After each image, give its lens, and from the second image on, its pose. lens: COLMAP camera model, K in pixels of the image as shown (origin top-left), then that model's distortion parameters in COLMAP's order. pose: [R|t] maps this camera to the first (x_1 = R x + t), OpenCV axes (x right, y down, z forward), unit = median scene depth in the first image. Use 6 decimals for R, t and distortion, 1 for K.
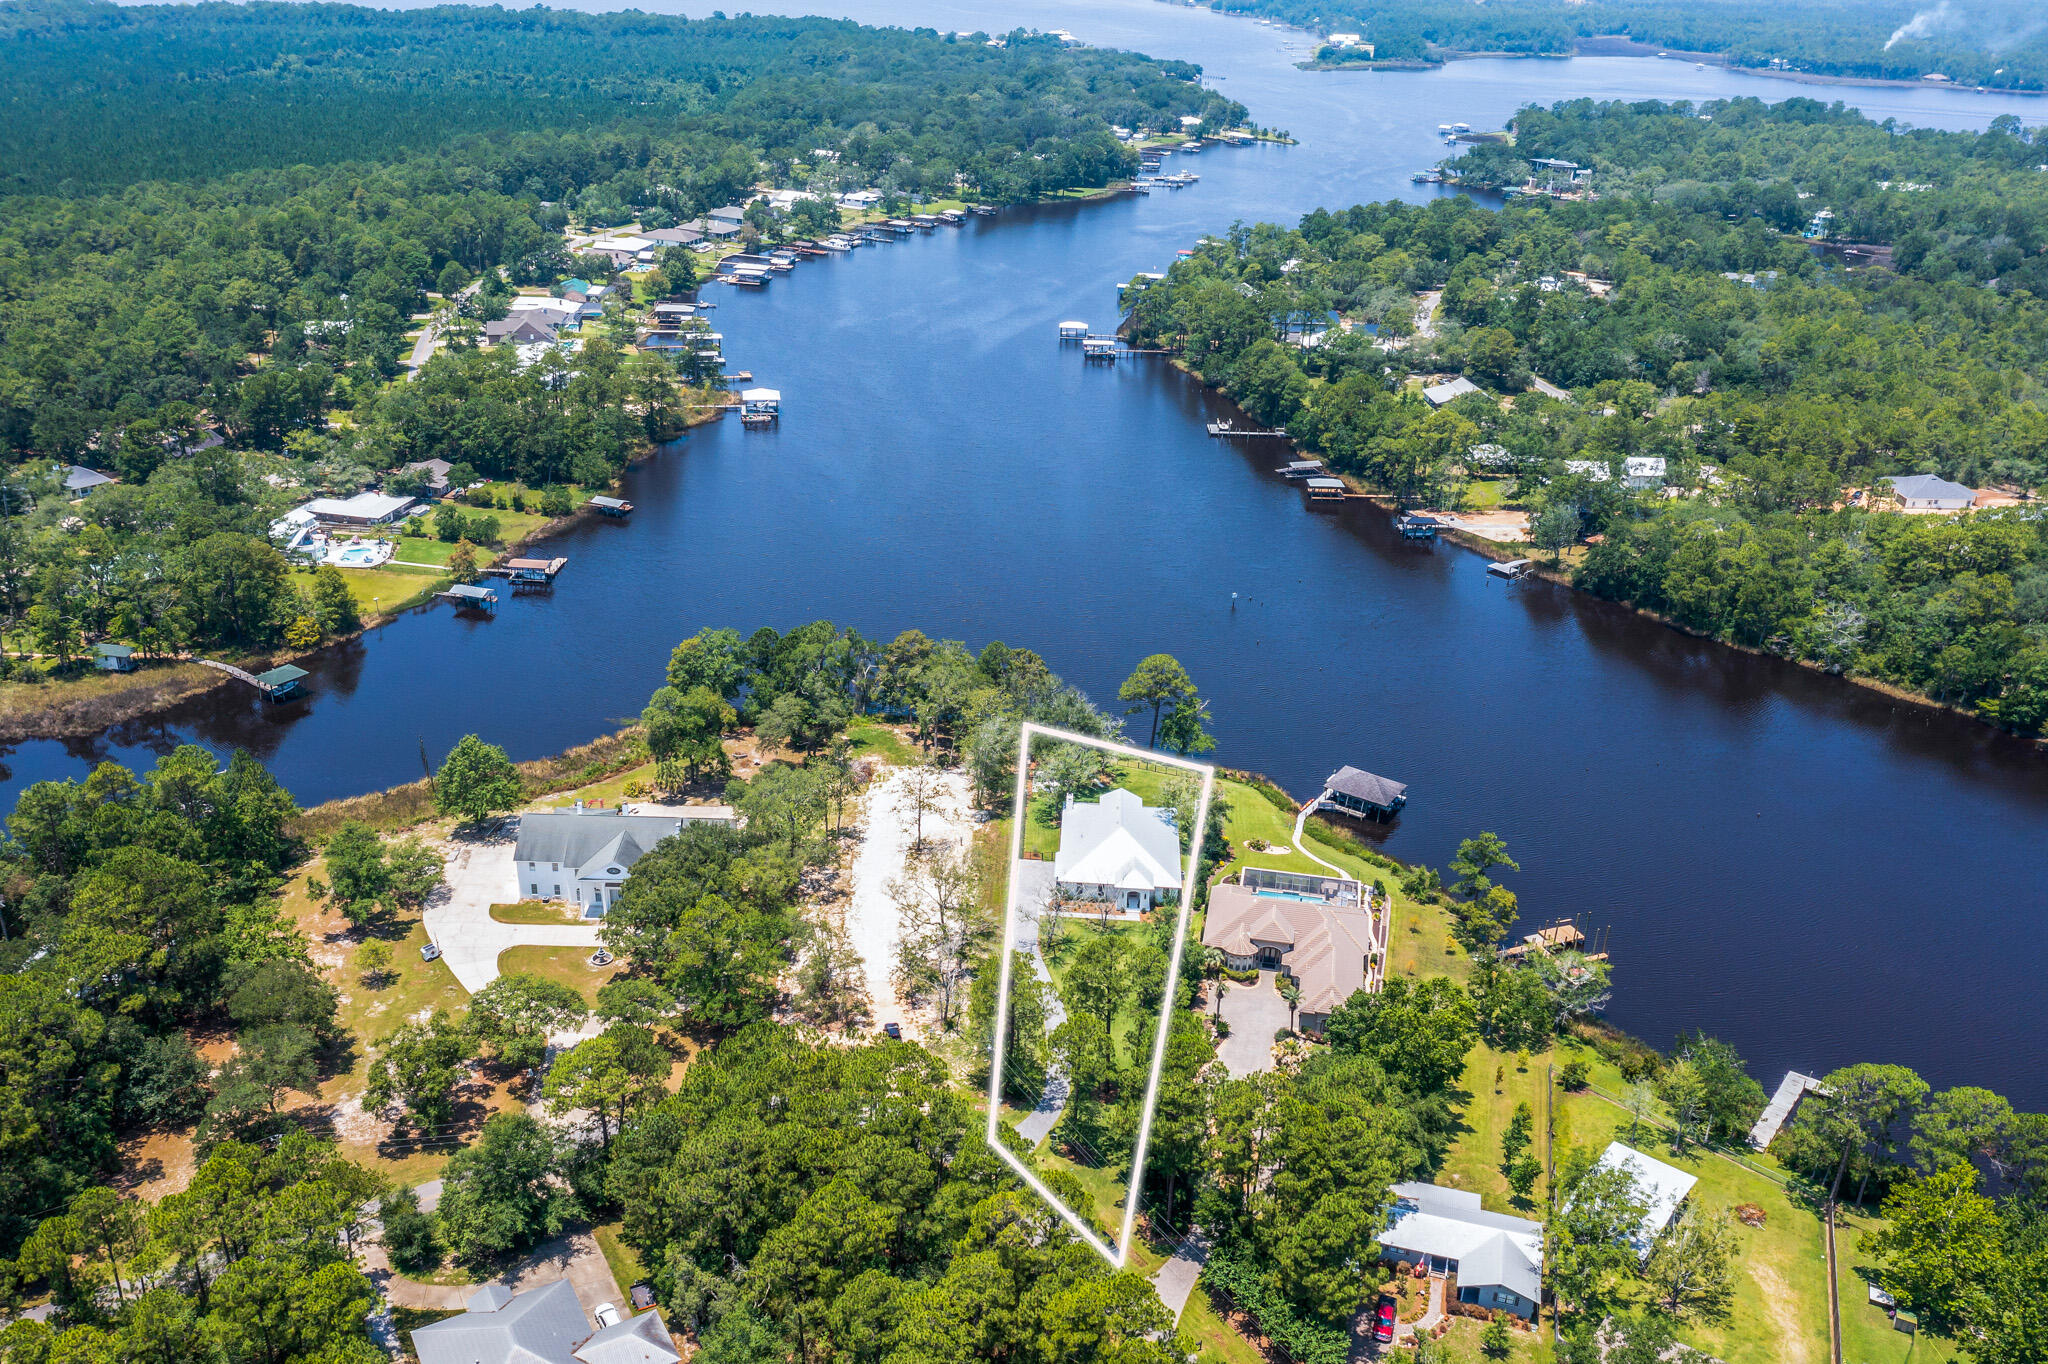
lens RADIAL K [[1590.6, 0, 1031.7], [0, 1590.6, 694.1], [0, 0, 1]] dist [-0.014523, -0.012350]
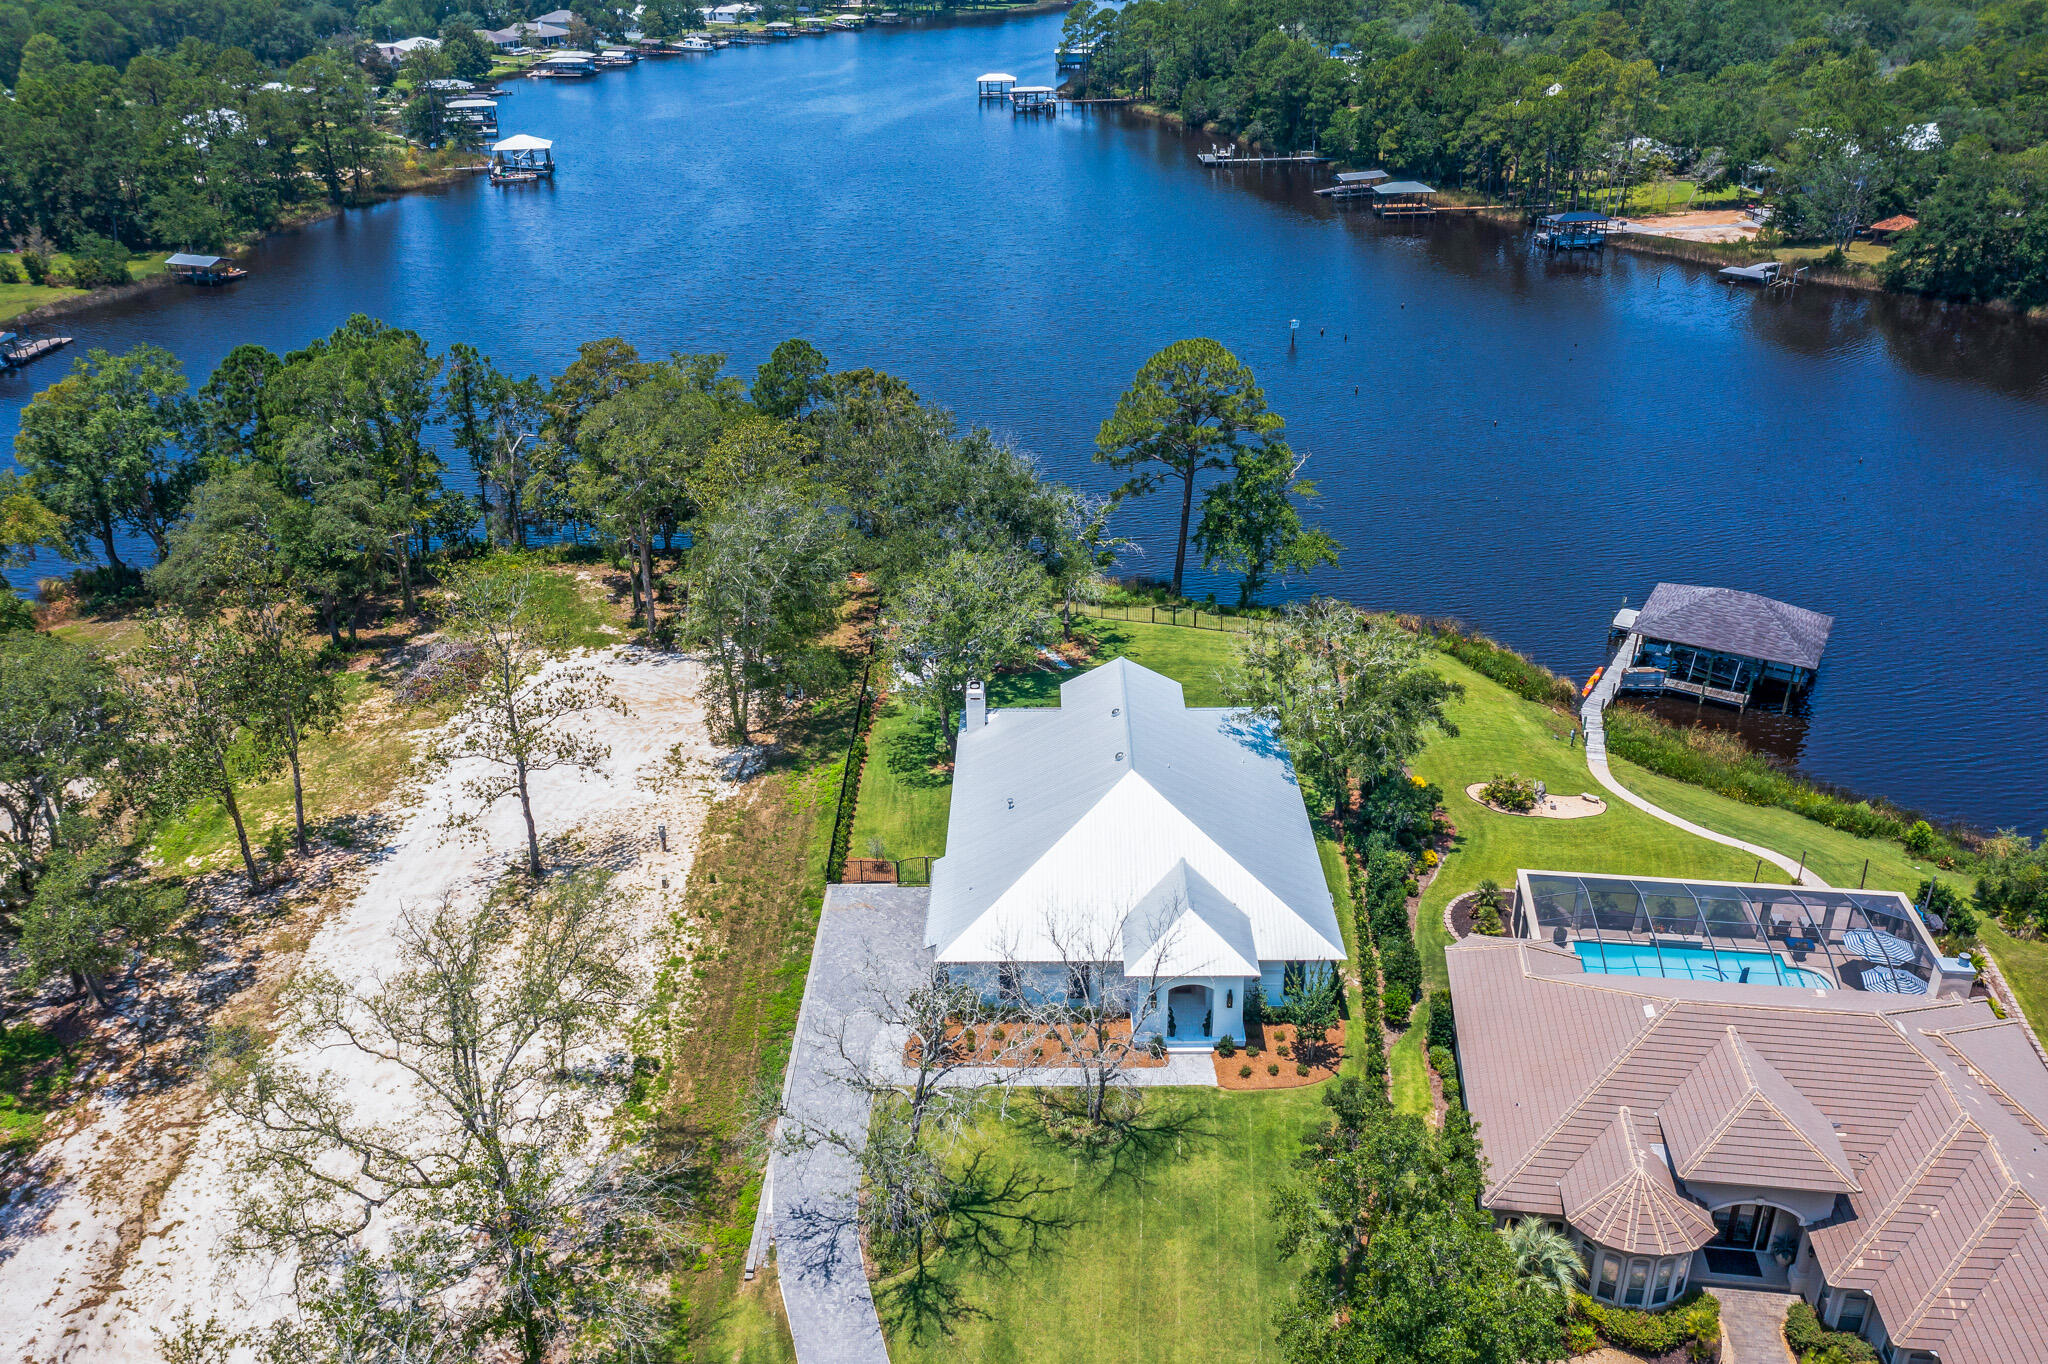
lens RADIAL K [[1590.6, 0, 1023.5], [0, 1590.6, 669.4], [0, 0, 1]] dist [-0.014523, -0.012350]
pose [[0.998030, -0.061212, 0.013735, 0.029810], [0.060901, 0.997902, 0.021977, 0.052160], [-0.015051, -0.021097, 0.999664, 0.644492]]
